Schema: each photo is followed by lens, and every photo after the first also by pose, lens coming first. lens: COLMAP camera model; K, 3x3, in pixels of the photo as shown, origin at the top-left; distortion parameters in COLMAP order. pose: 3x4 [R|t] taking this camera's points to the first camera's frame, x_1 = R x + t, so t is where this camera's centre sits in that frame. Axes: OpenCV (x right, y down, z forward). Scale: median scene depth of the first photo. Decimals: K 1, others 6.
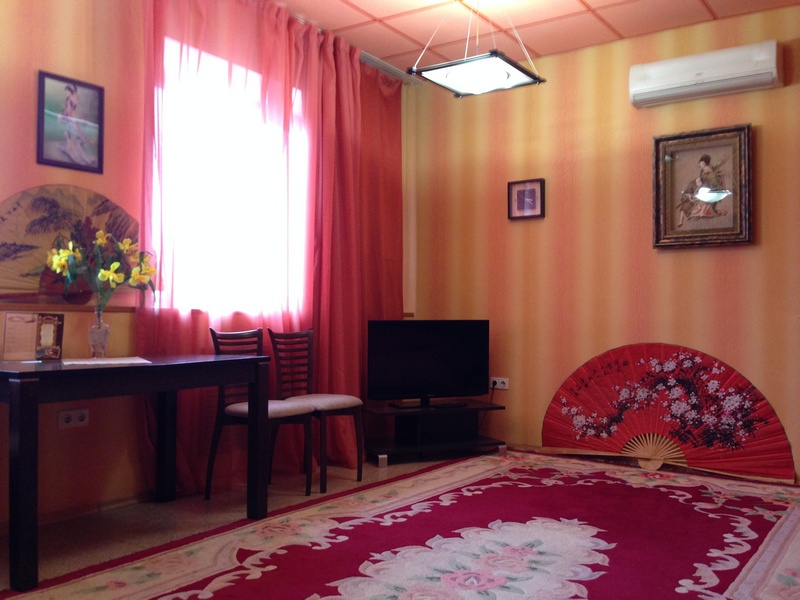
lens RADIAL K [[758.4, 0, 399.0], [0, 758.4, 299.0], [0, 0, 1]] dist [0.018707, 0.000000]
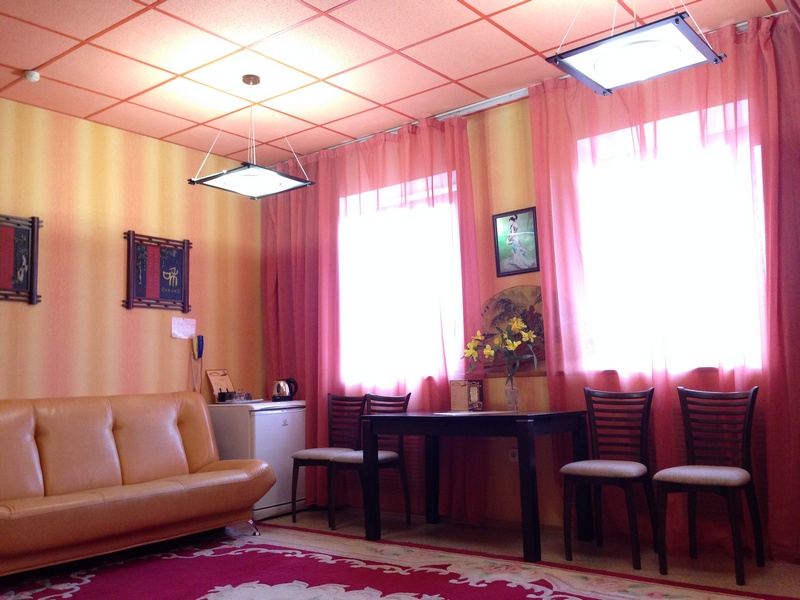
lens RADIAL K [[758.4, 0, 398.6], [0, 758.4, 302.4], [0, 0, 1]] dist [0.018707, 0.000000]
pose [[-0.086068, -0.111525, -0.990027, 0.976009], [0.054790, 0.991681, -0.116475, 0.030798], [0.994782, -0.064268, -0.079242, 0.904970]]
